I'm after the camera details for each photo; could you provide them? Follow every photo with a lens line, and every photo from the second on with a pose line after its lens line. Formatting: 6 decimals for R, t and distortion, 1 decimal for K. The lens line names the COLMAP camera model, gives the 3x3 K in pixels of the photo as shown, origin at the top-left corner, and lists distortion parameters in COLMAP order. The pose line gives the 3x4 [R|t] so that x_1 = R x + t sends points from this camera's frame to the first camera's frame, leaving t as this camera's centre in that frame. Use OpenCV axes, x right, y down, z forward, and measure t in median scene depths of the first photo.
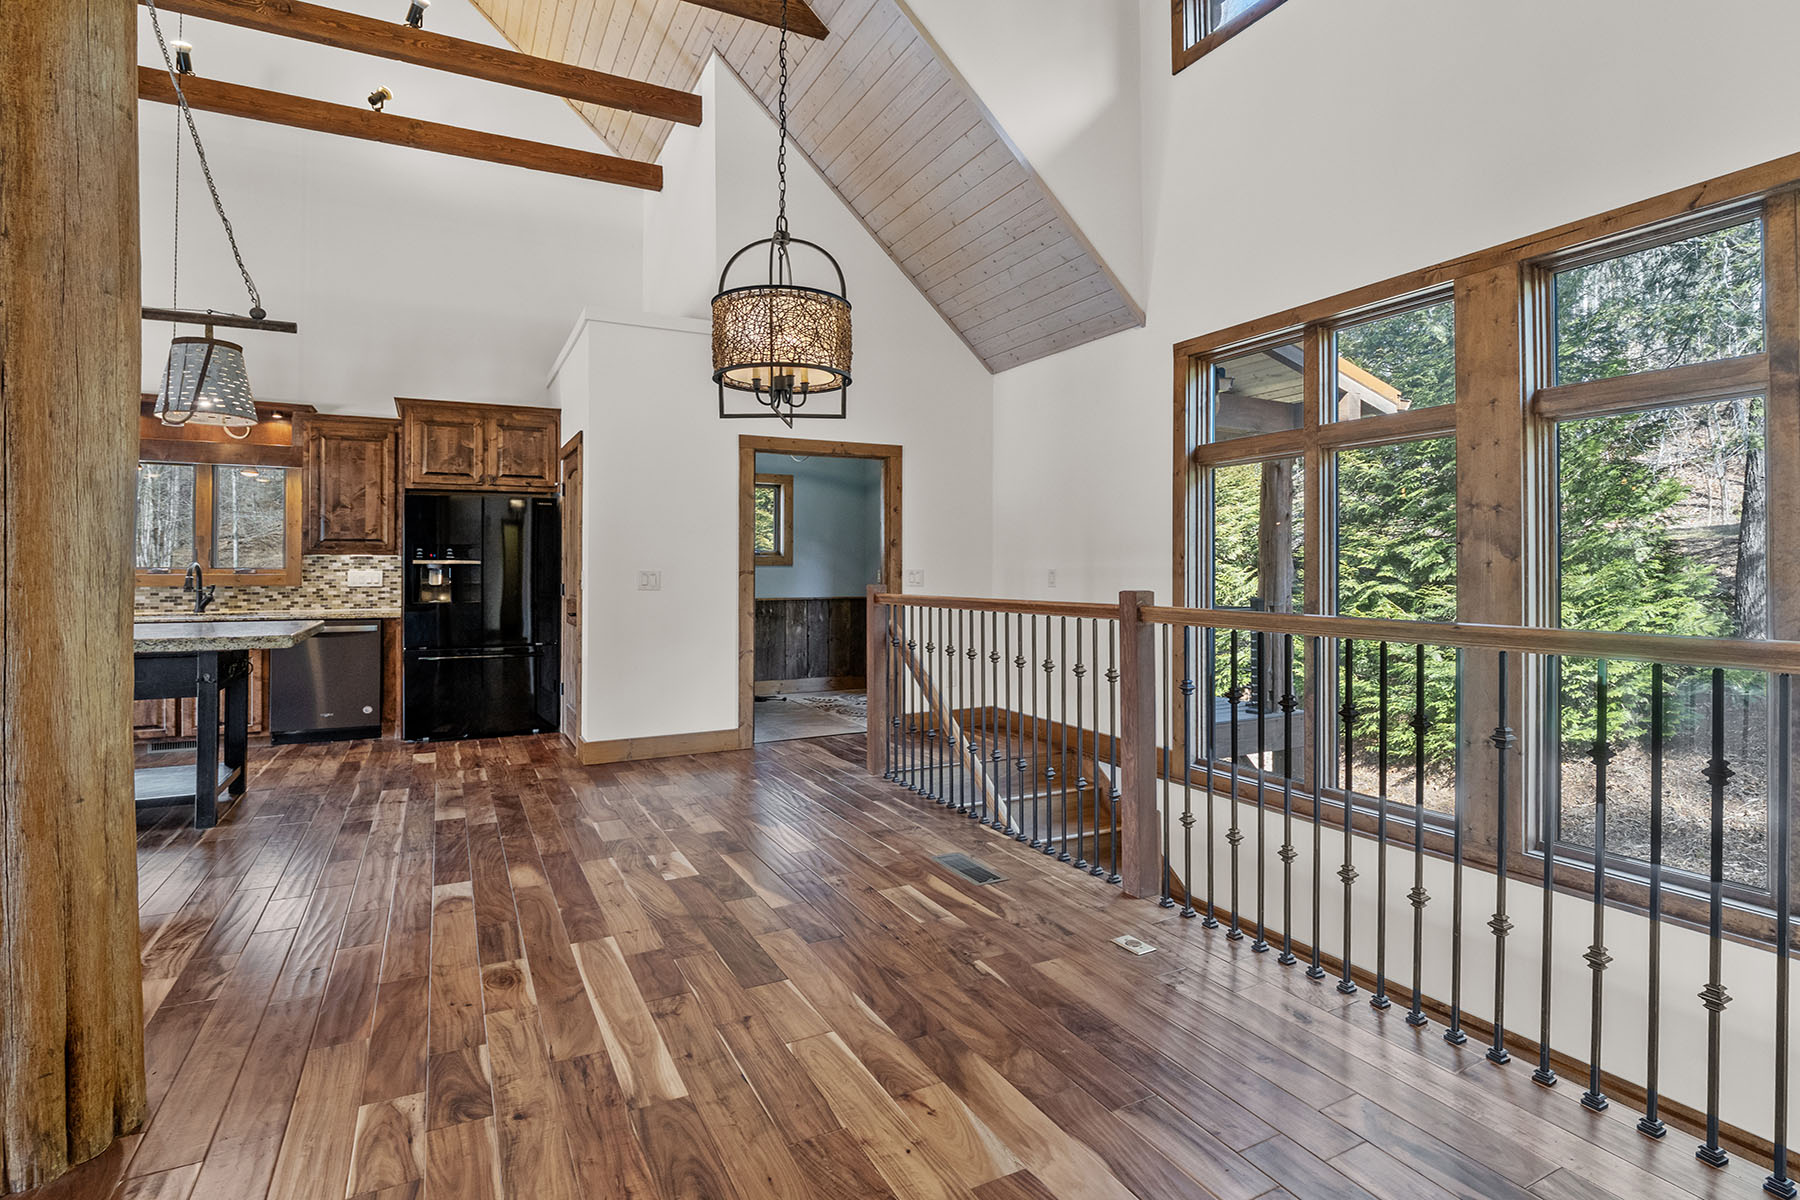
lens RADIAL K [[887.2, 0, 901.1], [0, 887.2, 566.2], [0, 0, 1]] dist [-0.022082, -0.000234]
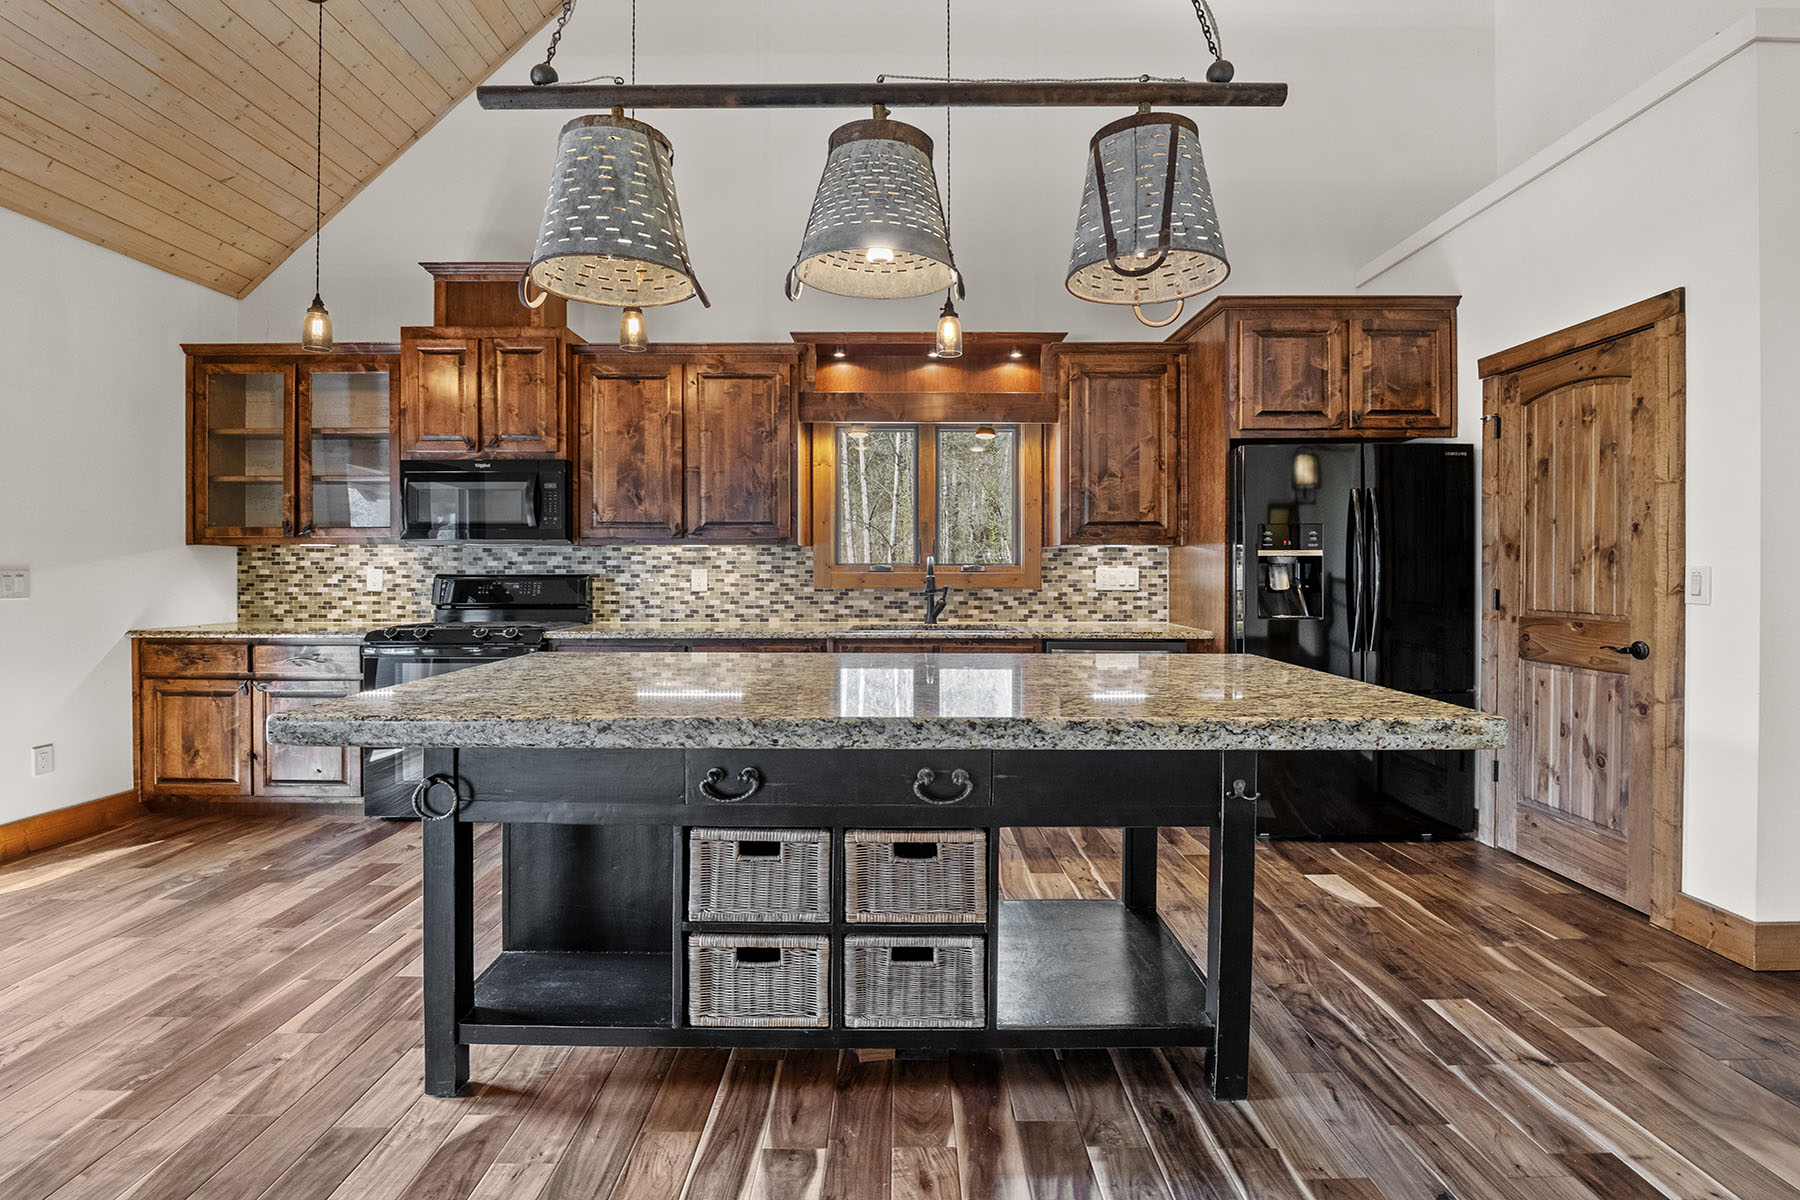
lens RADIAL K [[873.8, 0, 904.3], [0, 873.8, 575.2], [0, 0, 1]] dist [0.002623, -0.022038]
pose [[0.888204, 0.001805, -0.459446, -0.474193], [0.003230, 0.999943, 0.010174, 0.003620], [0.459438, -0.010521, 0.888147, 0.320562]]
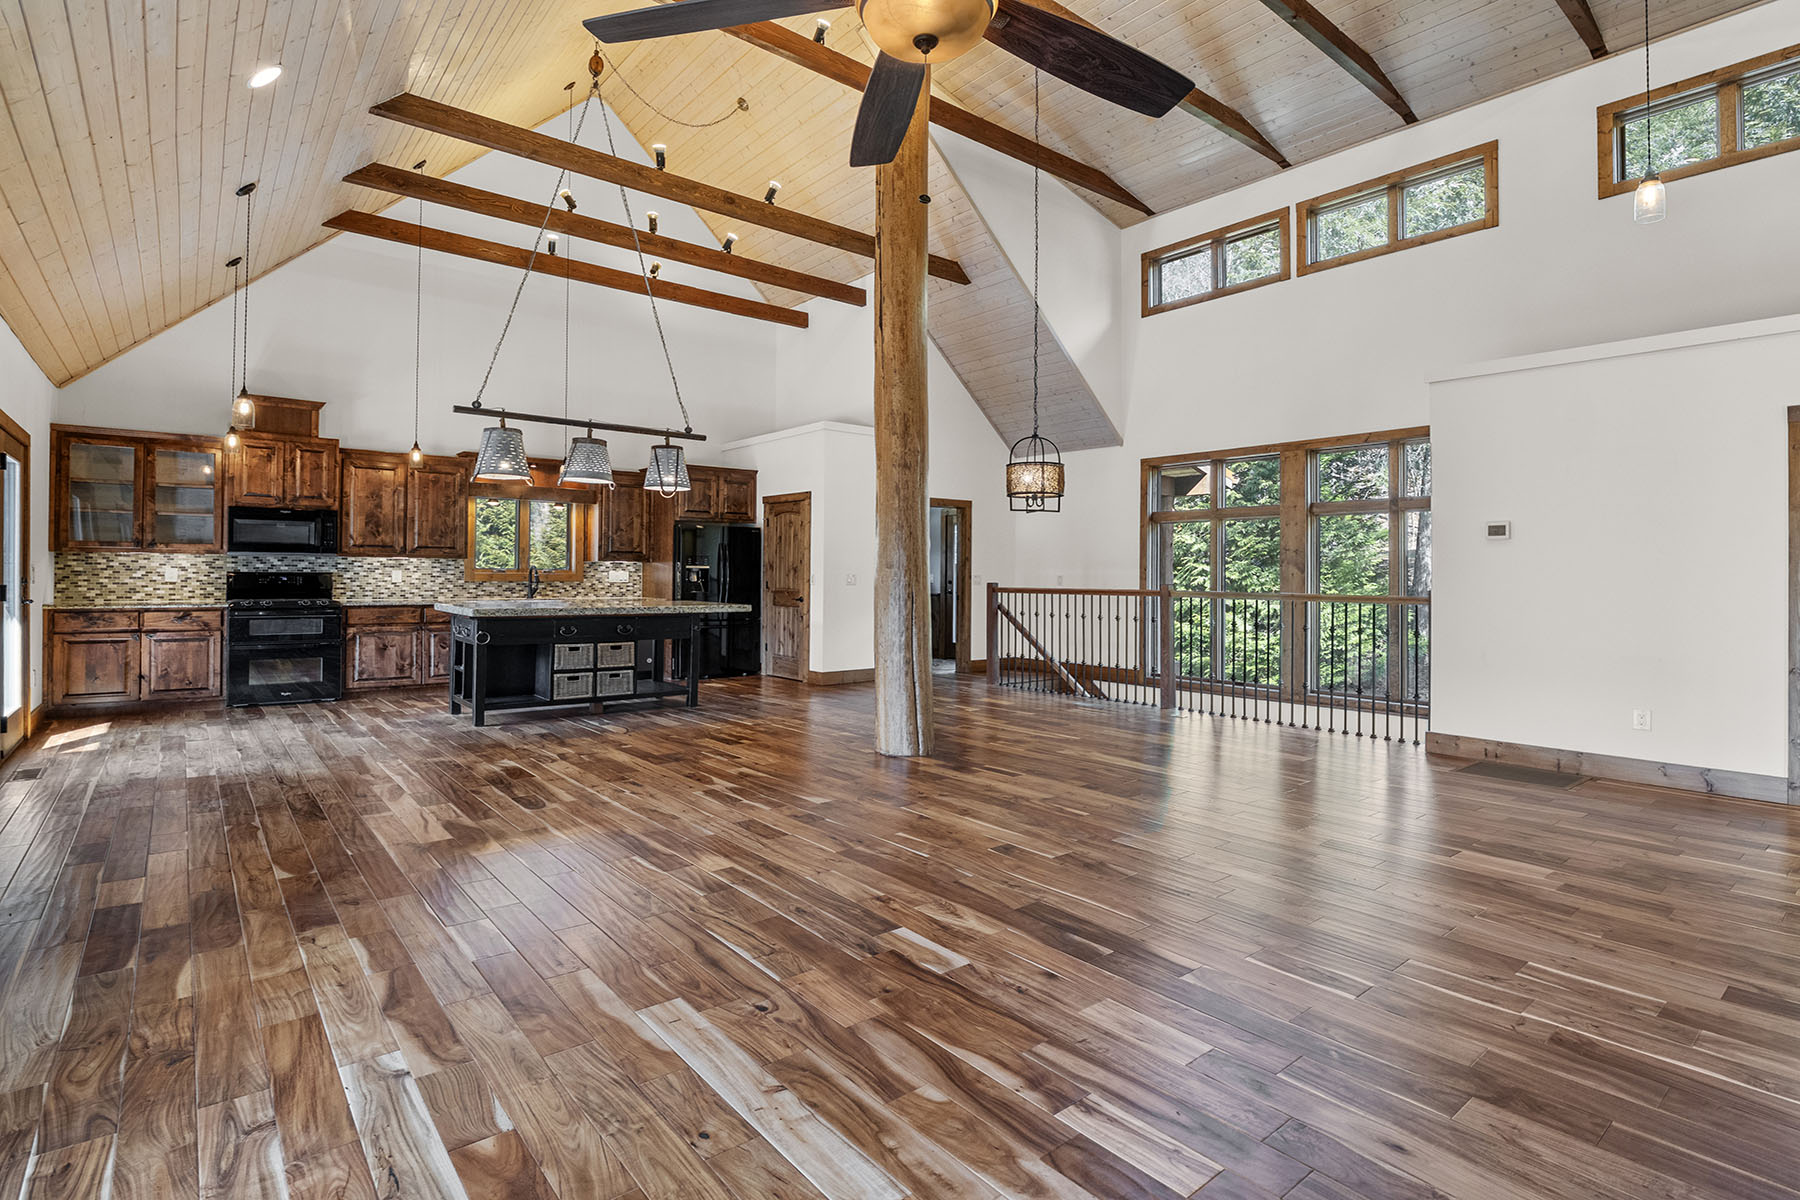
lens RADIAL K [[880.7, 0, 902.1], [0, 880.7, 567.6], [0, 0, 1]] dist [-0.014296, -0.006647]
pose [[0.977754, 0.010130, 0.209511, -0.486757], [-0.009549, 0.999947, -0.003785, -0.001269], [-0.209538, 0.001700, 0.977799, -0.622562]]
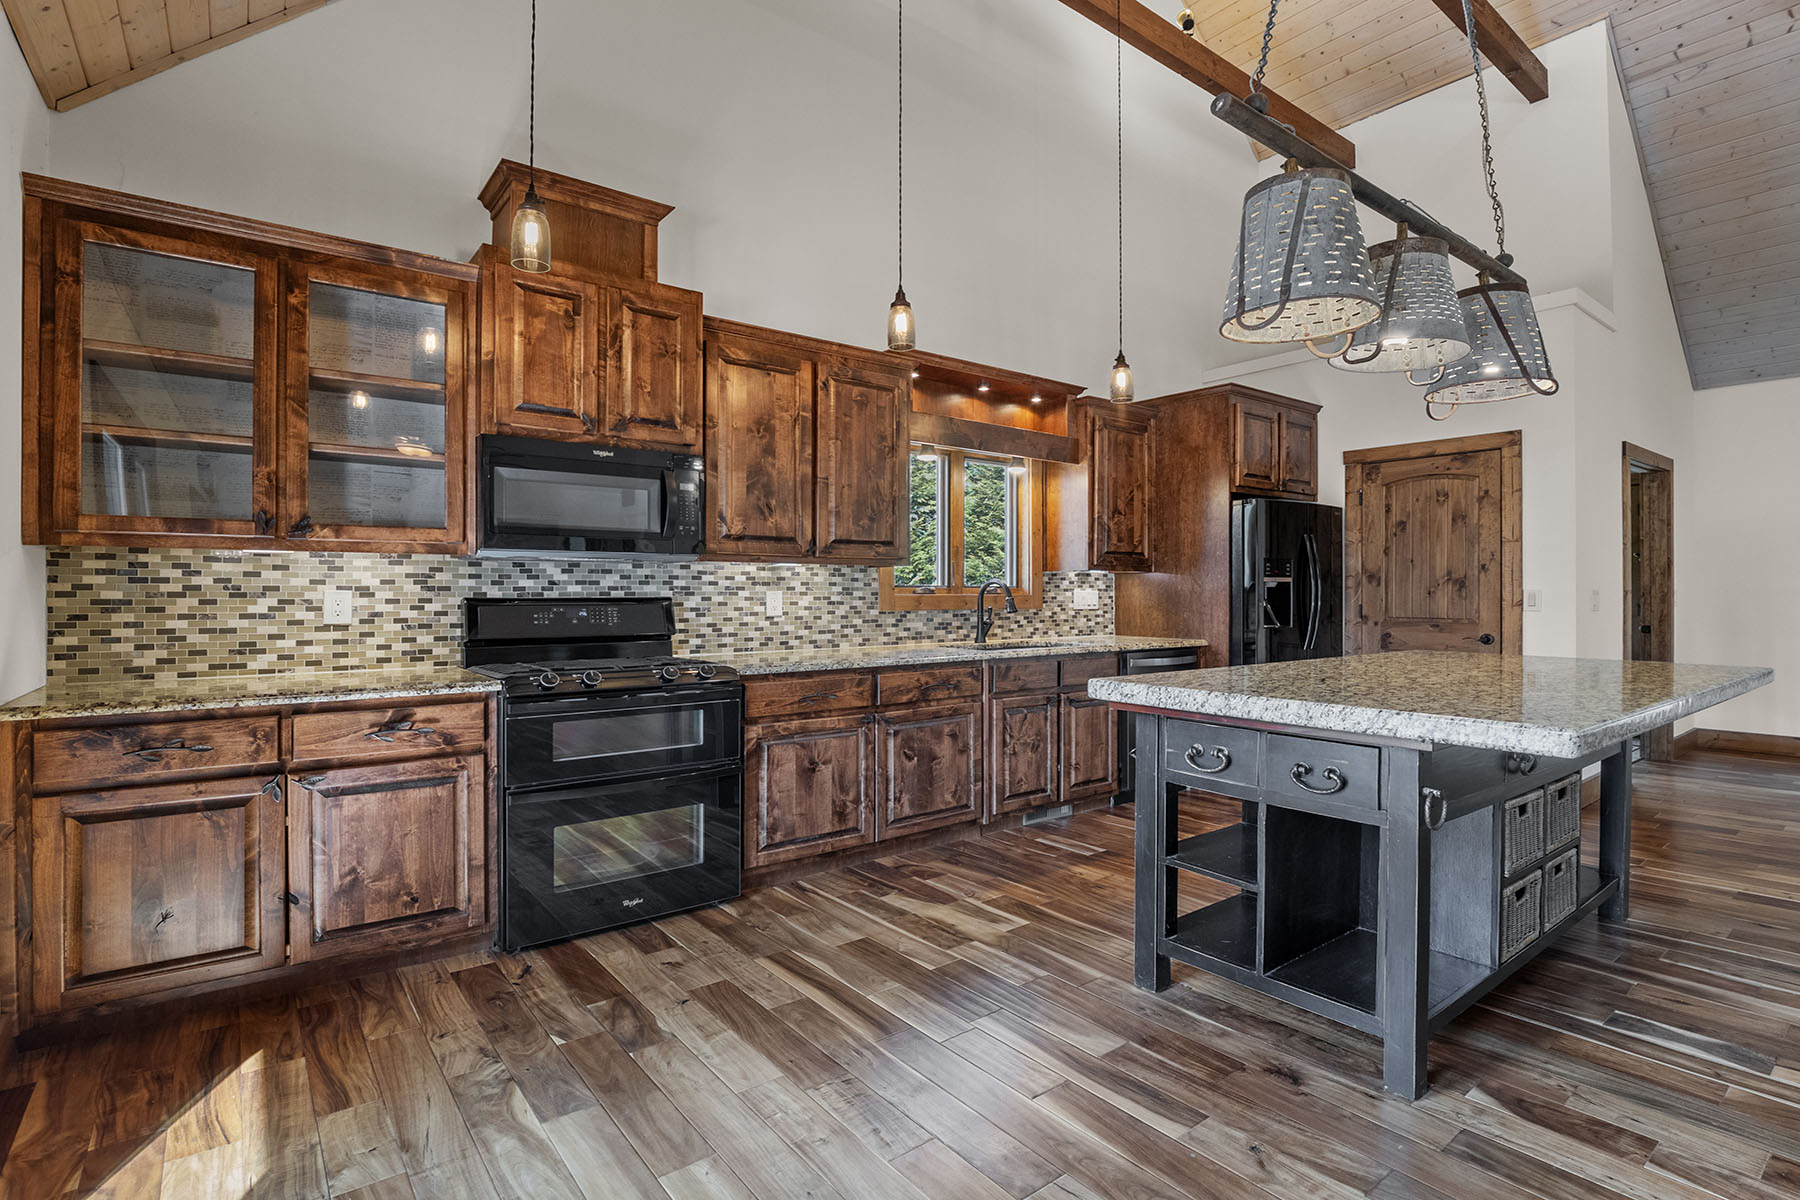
lens RADIAL K [[864.1, 0, 903.3], [0, 864.1, 591.4], [0, 0, 1]] dist [-0.003878, -0.012117]
pose [[0.983653, -0.000743, 0.180074, -1.004470], [0.000056, 0.999993, 0.003819, 0.003349], [-0.180075, -0.003747, 0.983646, 0.241269]]
